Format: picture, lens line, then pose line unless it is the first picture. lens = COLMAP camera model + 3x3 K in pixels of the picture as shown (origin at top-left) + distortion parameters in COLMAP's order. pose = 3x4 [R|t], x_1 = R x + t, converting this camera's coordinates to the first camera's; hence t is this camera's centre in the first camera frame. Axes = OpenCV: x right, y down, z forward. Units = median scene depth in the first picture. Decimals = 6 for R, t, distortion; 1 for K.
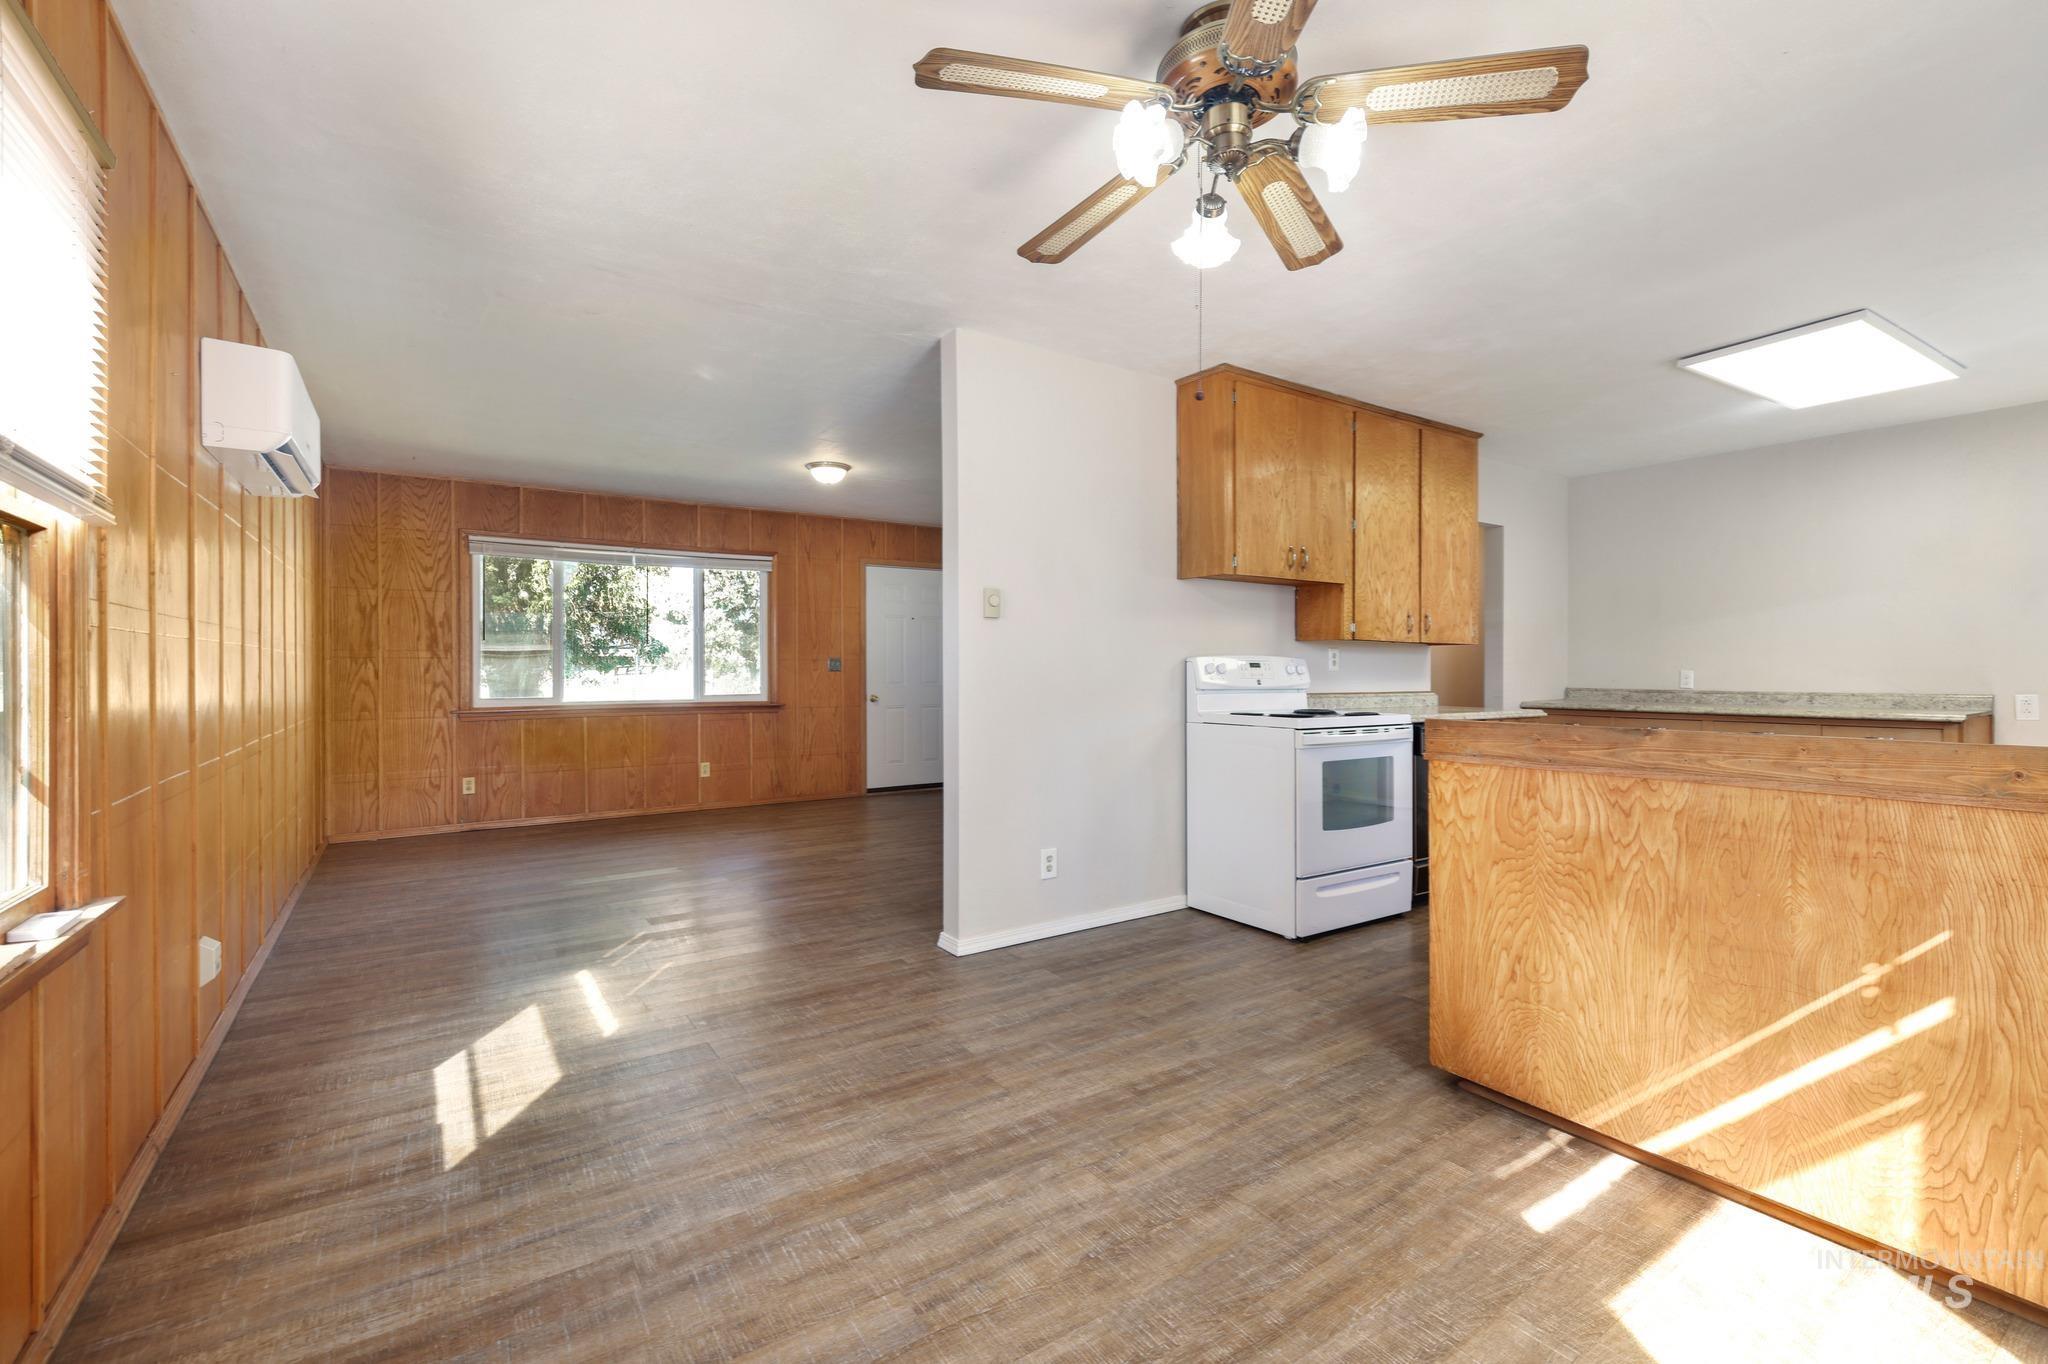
lens RADIAL K [[878.8, 0, 1023.4], [0, 878.8, 674.6], [0, 0, 1]] dist [0.001092, -0.000696]
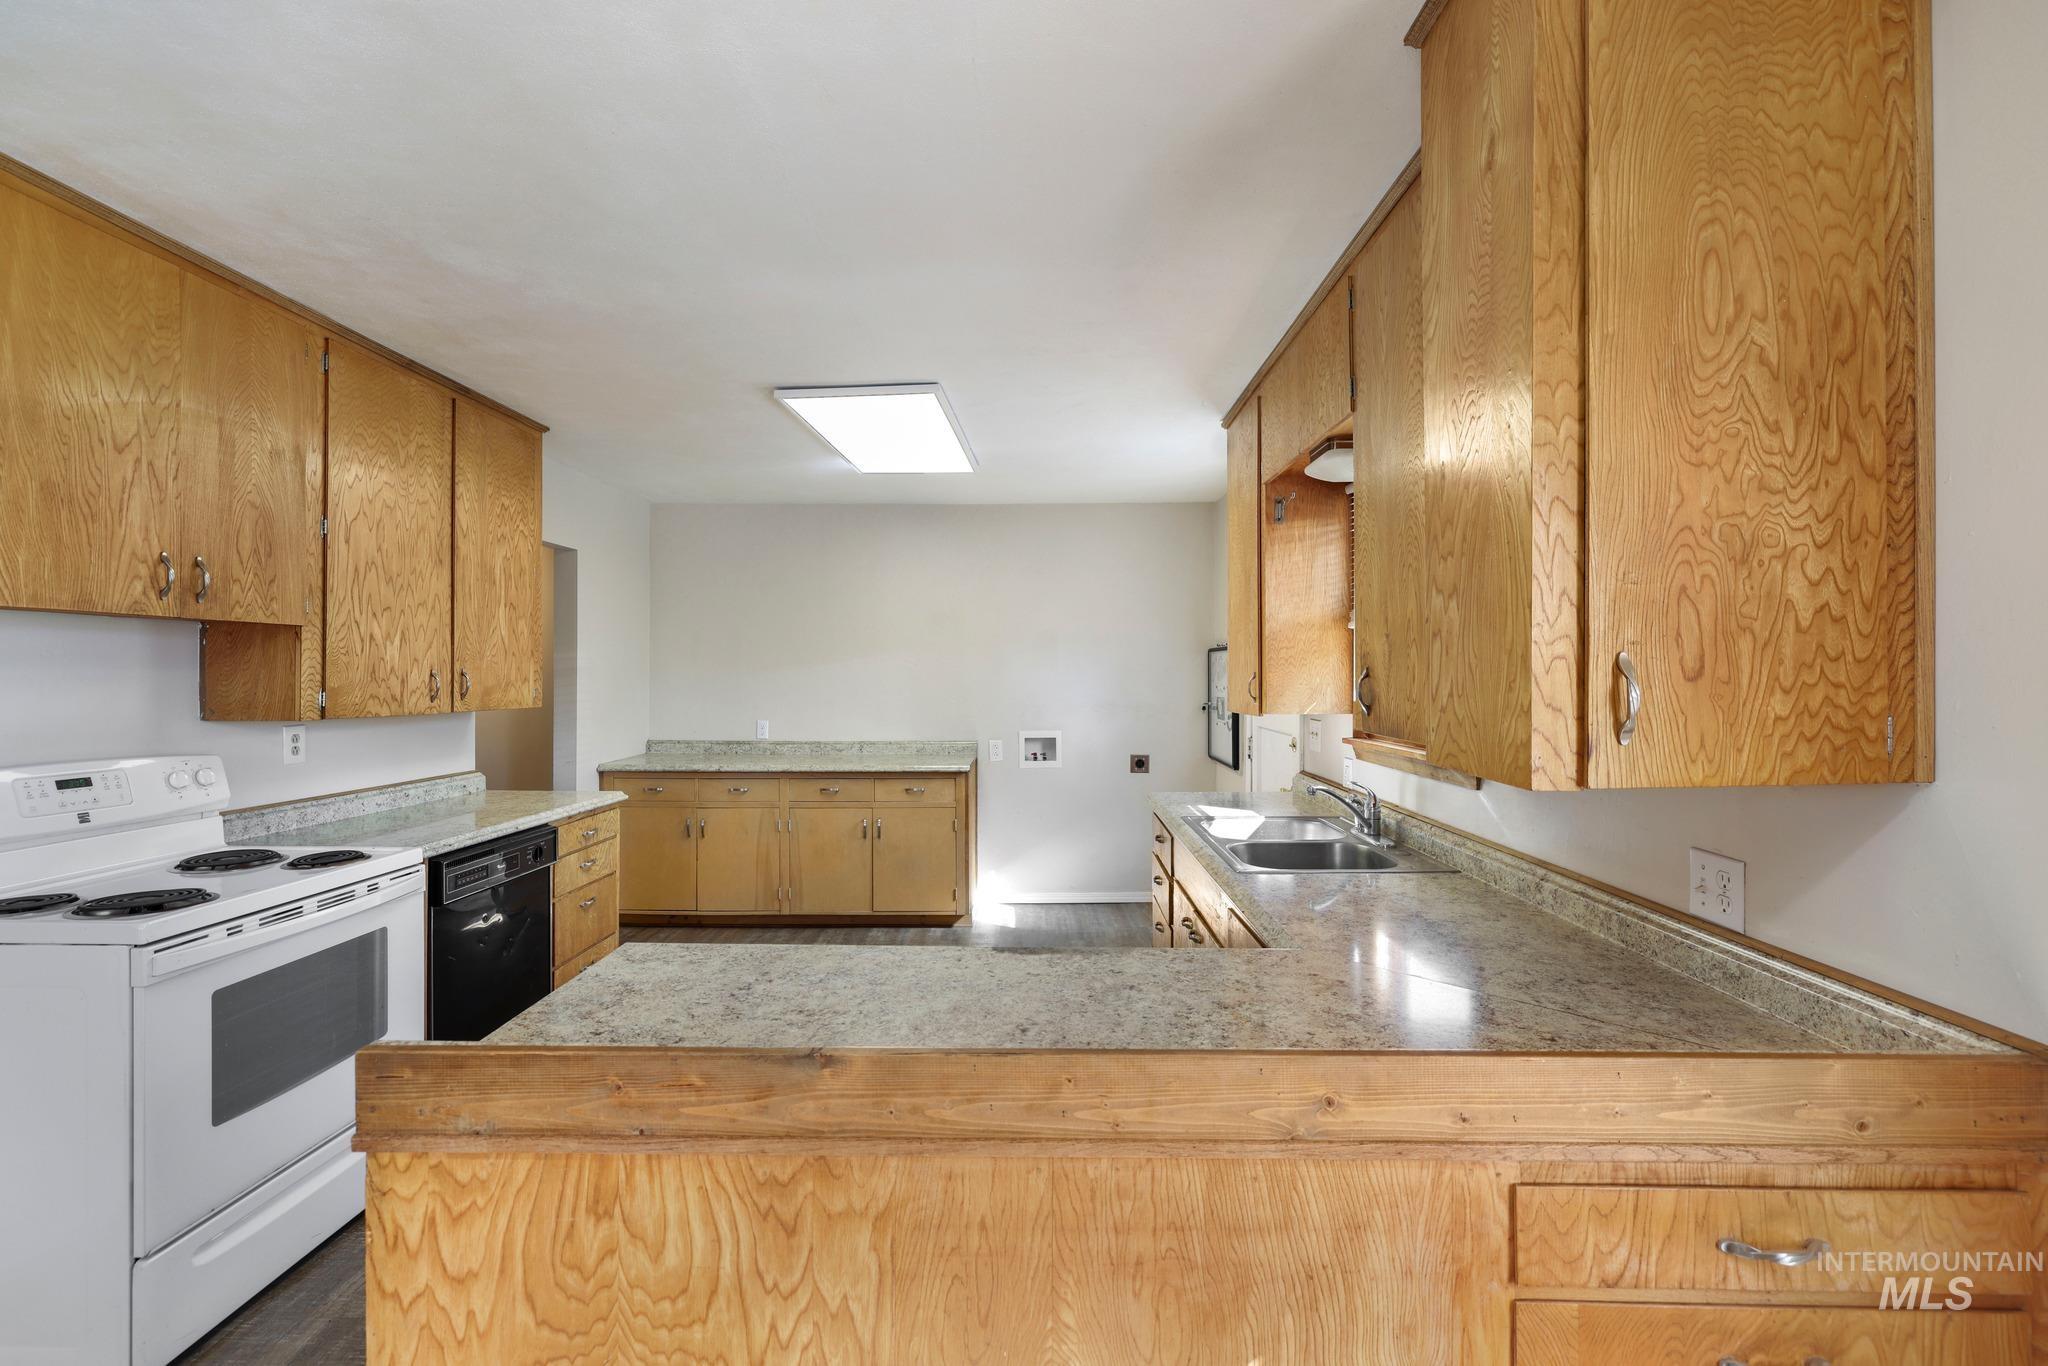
lens RADIAL K [[878.8, 0, 1014.7], [0, 878.8, 671.1], [0, 0, 1]] dist [0.001092, -0.000696]
pose [[0.578804, 0.005168, 0.815450, 0.315957], [0.003453, 0.999955, -0.008788, -0.128511], [-0.815459, 0.007902, 0.578760, 0.539019]]
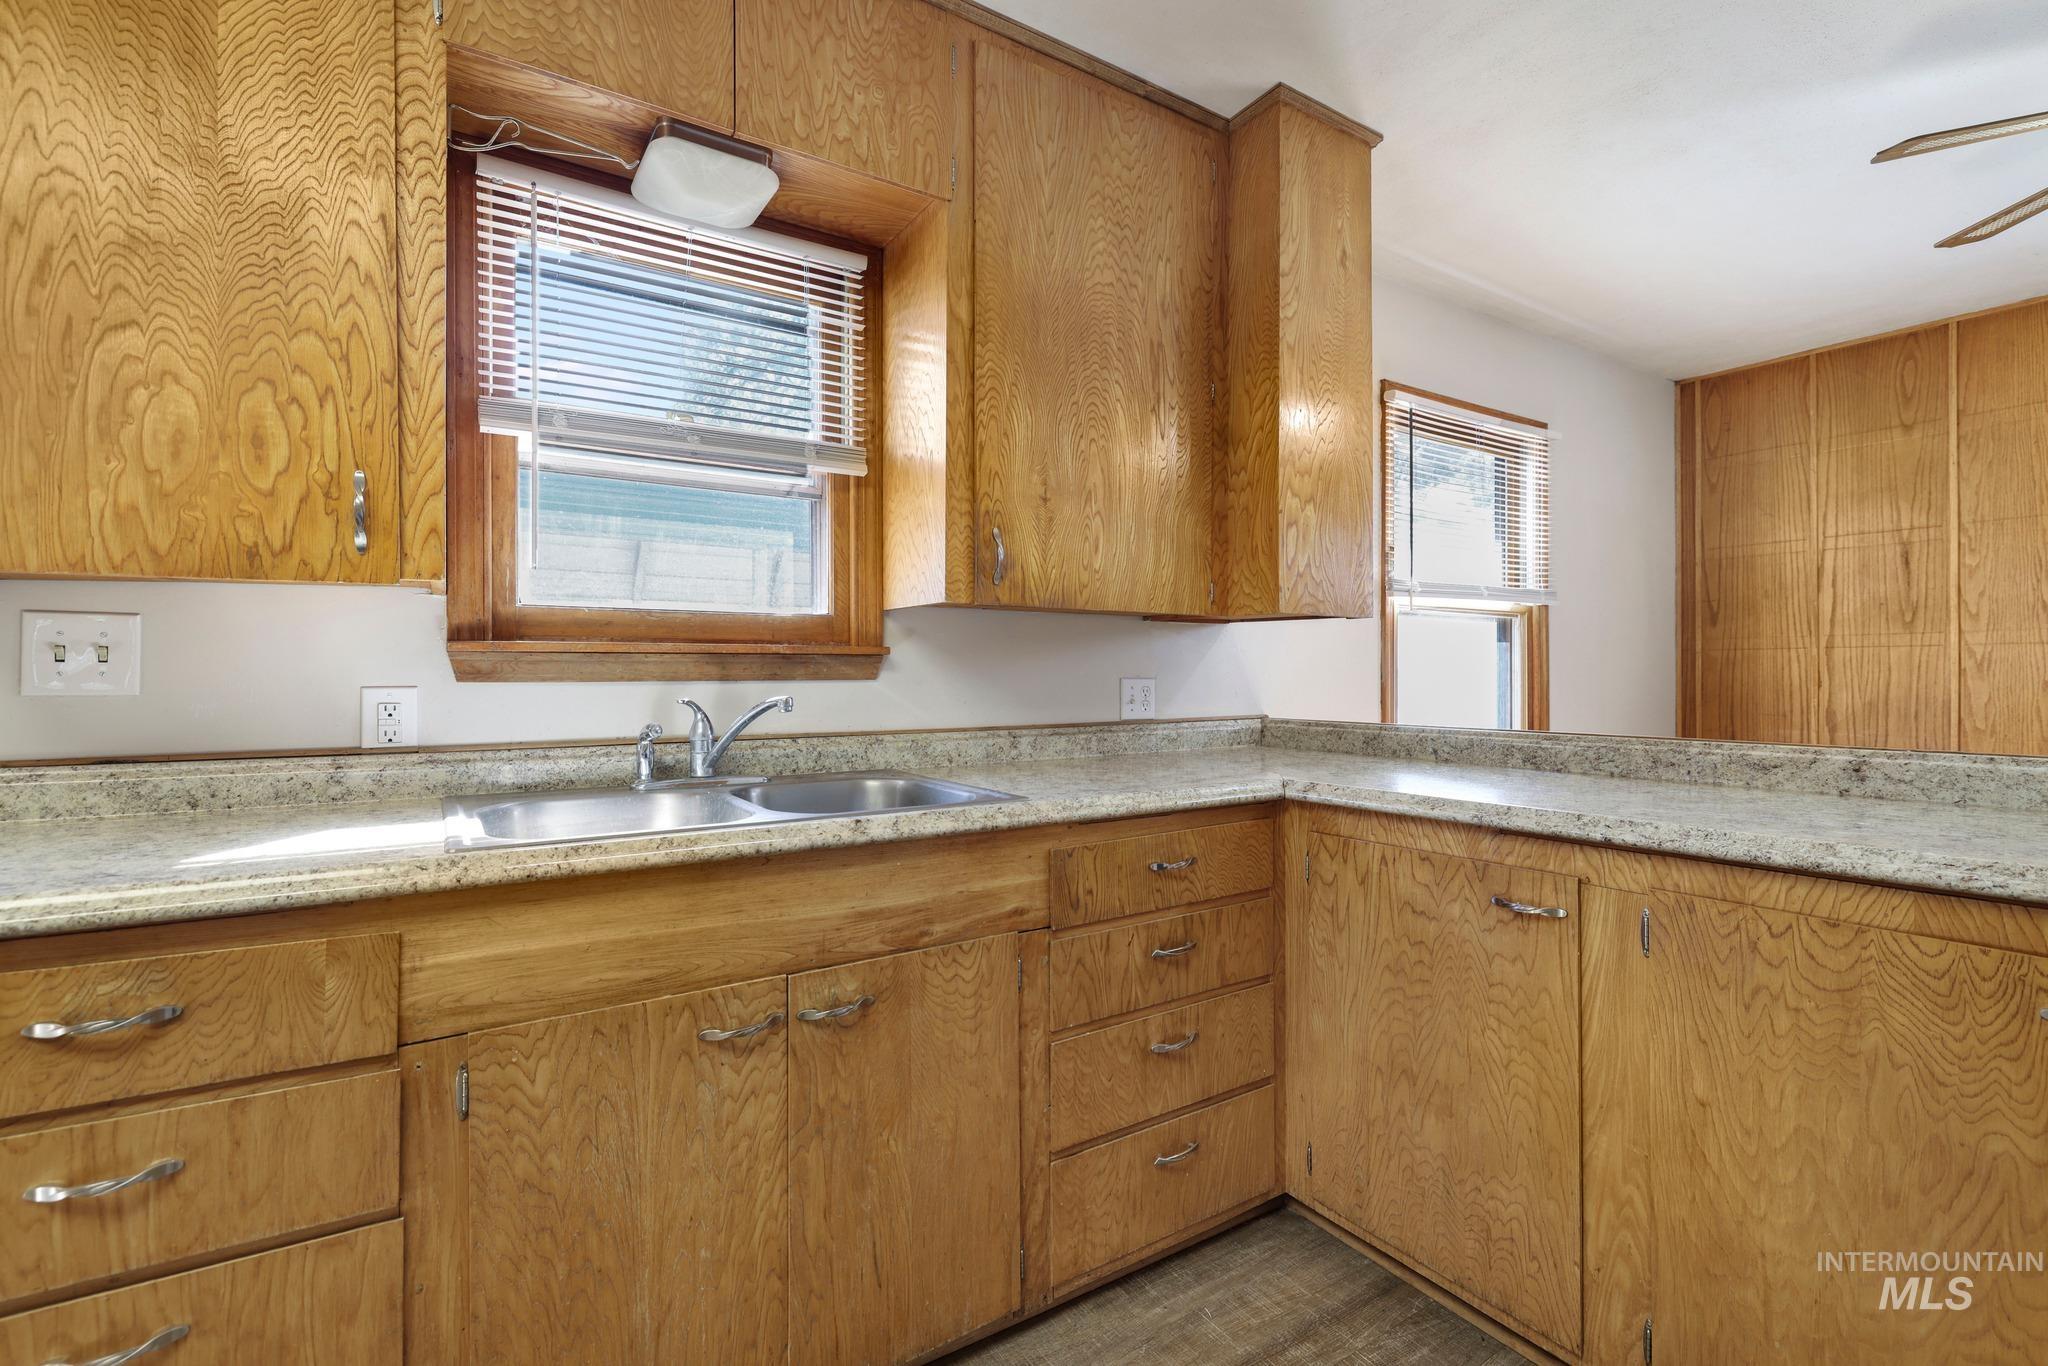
lens RADIAL K [[895.0, 0, 989.6], [0, 895.0, 675.6], [0, 0, 1]] dist [0.001474, -0.001274]
pose [[-0.999051, 0.006076, 0.043132, 1.271467], [0.006348, 0.999961, 0.006187, -0.009818], [-0.043093, 0.006455, -0.999050, 1.593471]]
